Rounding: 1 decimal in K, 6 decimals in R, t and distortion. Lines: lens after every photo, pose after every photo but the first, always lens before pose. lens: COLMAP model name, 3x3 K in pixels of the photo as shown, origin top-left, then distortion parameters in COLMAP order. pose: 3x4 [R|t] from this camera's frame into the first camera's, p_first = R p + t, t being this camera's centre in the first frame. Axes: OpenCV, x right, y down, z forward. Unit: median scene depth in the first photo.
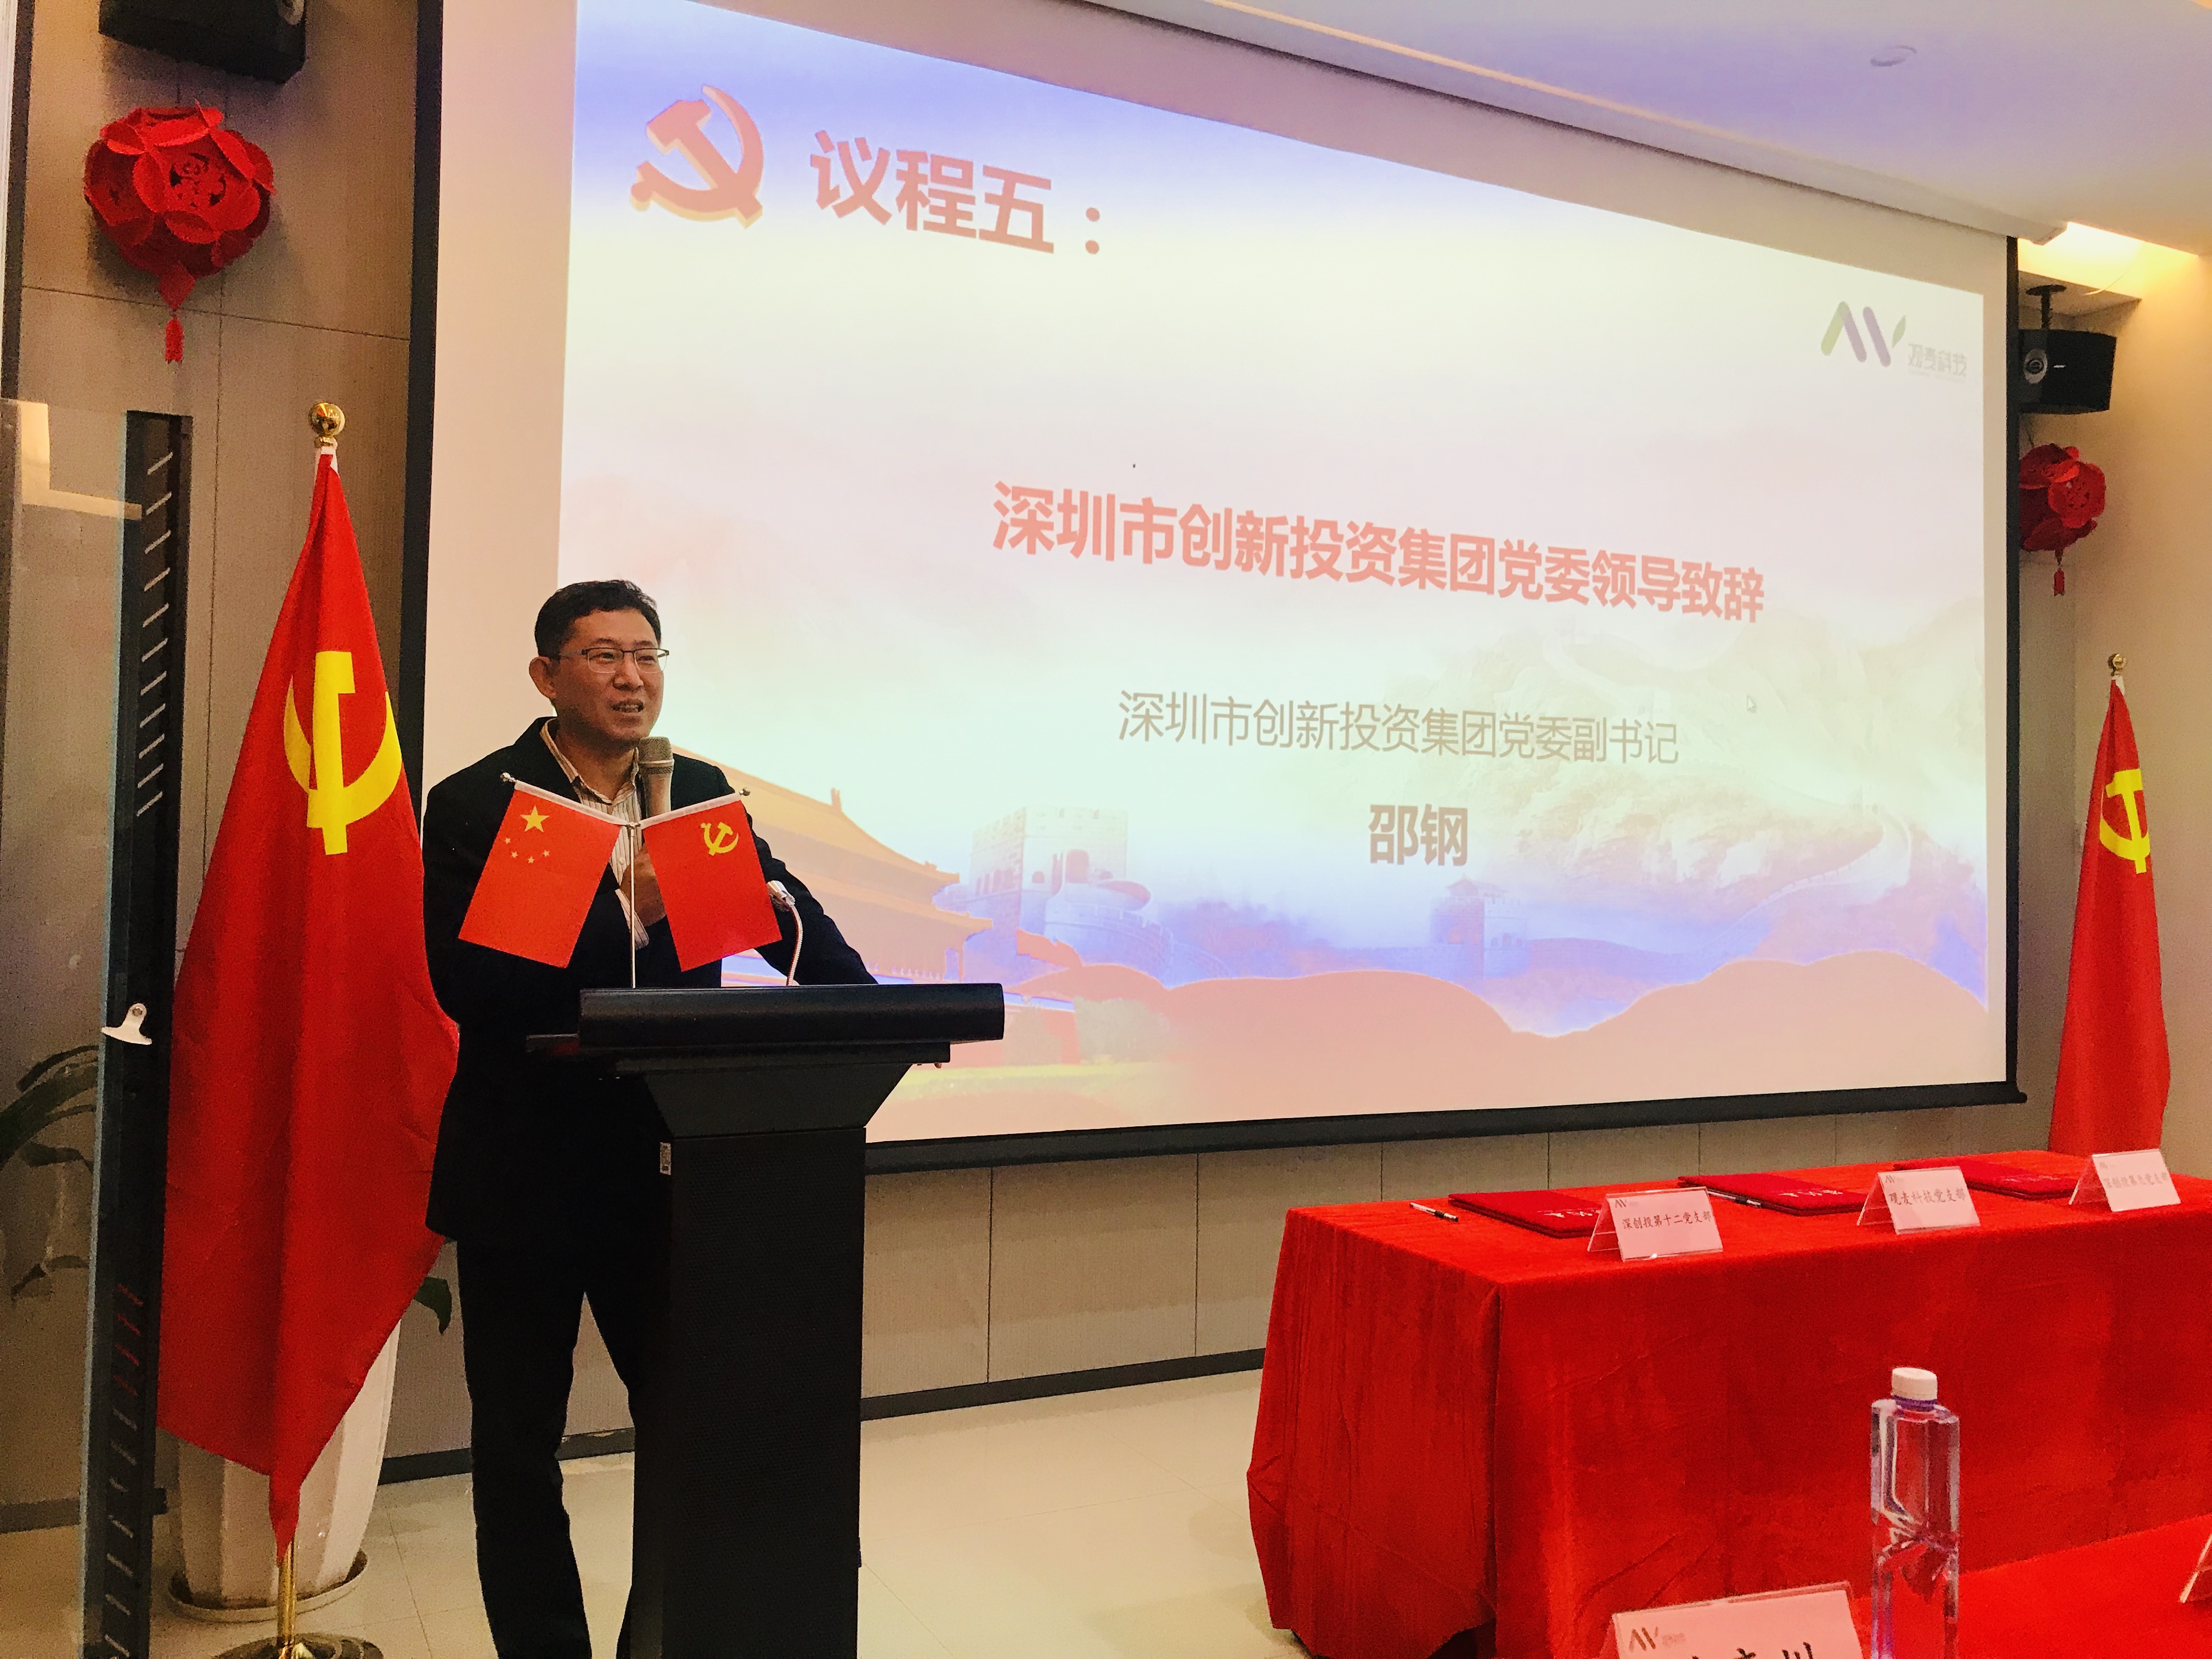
lens RADIAL K [[1790.7, 0, 1104.4], [0, 1790.7, 814.7], [0, 0, 1]] dist [0.042211, -0.028132]
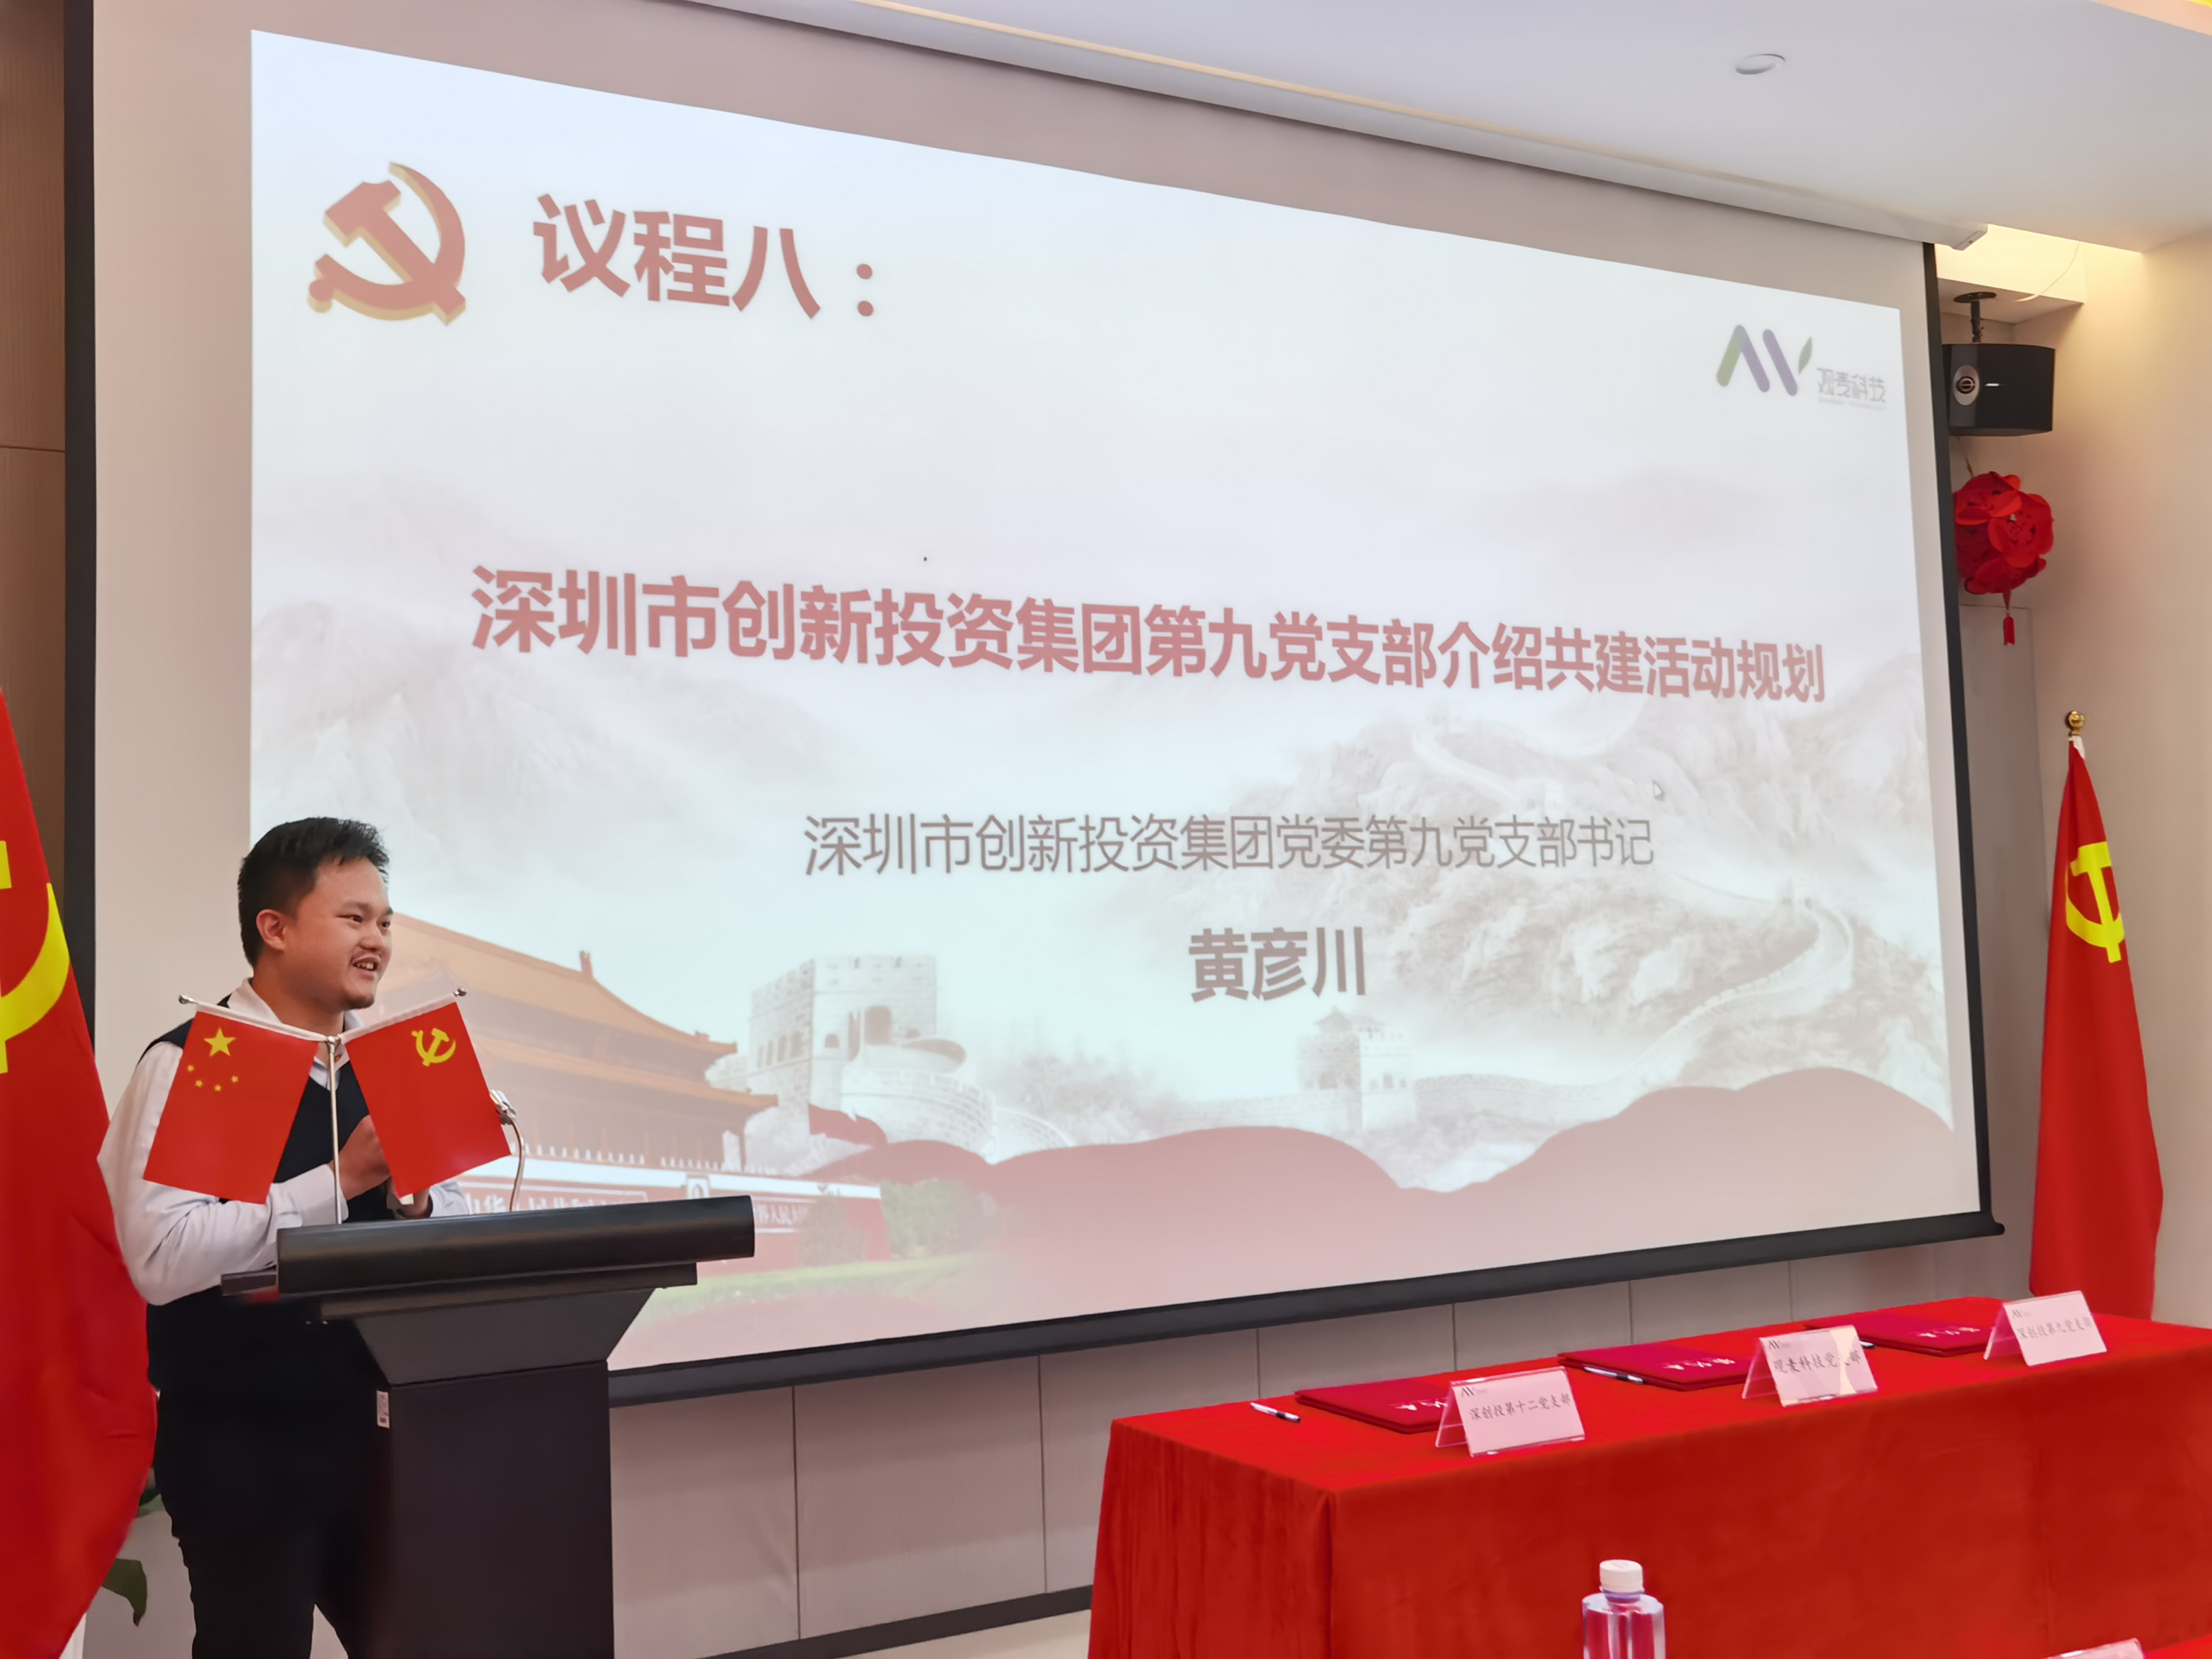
lens RADIAL K [[2253.5, 0, 1086.9], [0, 2253.5, 838.9], [0, 0, 1]] dist [0.030543, 0.000000]
pose [[0.997567, -0.045539, 0.052781, 0.040190], [0.047111, 0.998471, -0.028926, -0.029913], [-0.051383, 0.031342, 0.998187, -0.104875]]
